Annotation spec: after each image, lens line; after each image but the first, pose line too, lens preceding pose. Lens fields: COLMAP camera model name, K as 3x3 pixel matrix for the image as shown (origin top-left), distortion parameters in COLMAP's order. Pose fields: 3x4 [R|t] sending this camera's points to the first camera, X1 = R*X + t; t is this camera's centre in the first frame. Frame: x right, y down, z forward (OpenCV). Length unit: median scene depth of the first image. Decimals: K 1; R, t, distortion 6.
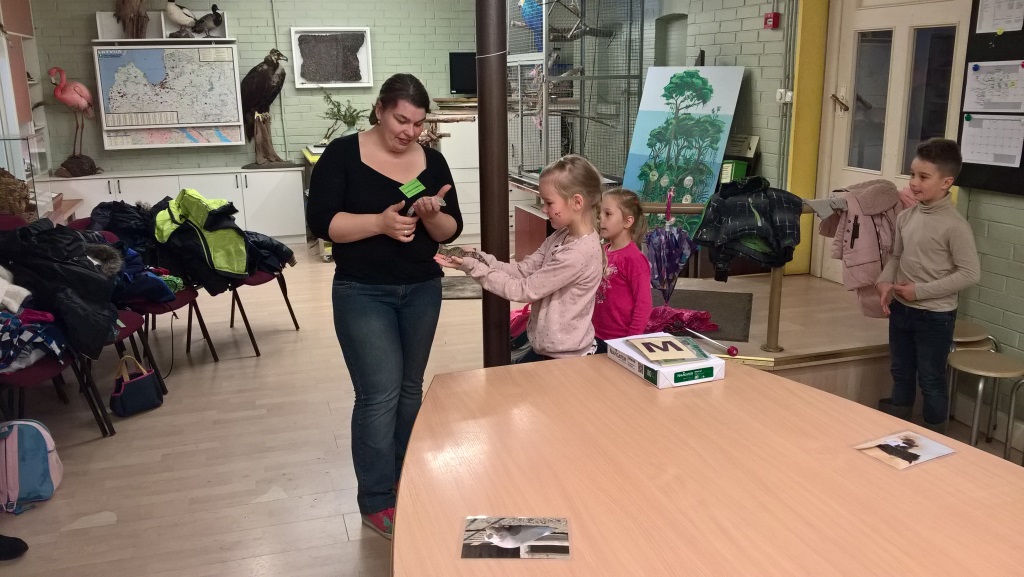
lens RADIAL K [[852.8, 0, 512.5], [0, 852.8, 287.2], [0, 0, 1]] dist [-0.021158, -0.001458]
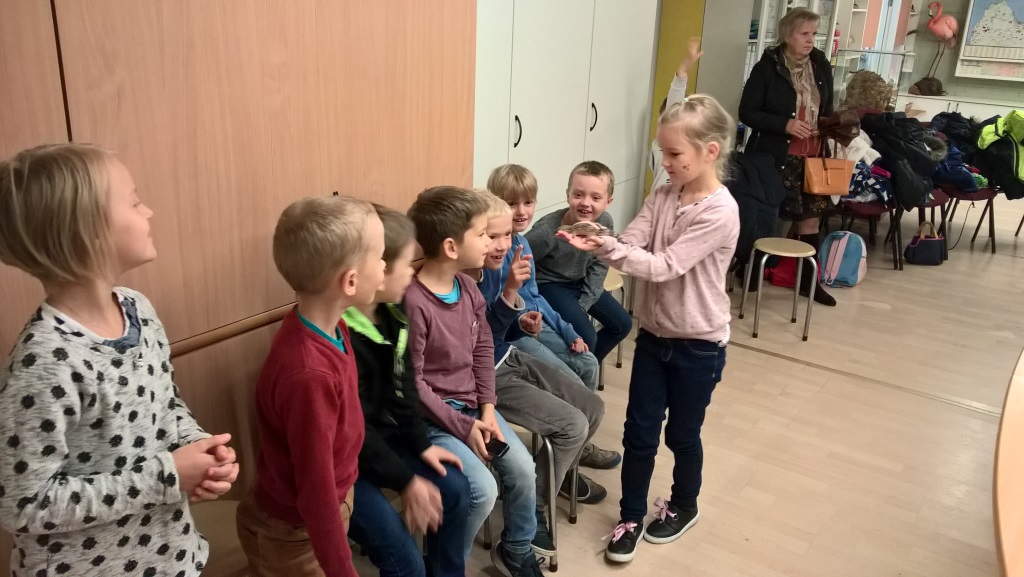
lens RADIAL K [[852.8, 0, 514.4], [0, 852.8, 289.4], [0, 0, 1]] dist [-0.021158, -0.001458]
pose [[0.613003, 0.297178, -0.732061, 0.135697], [-0.243974, 0.952482, 0.182361, 0.083297], [0.751468, 0.066816, 0.656377, -0.311190]]
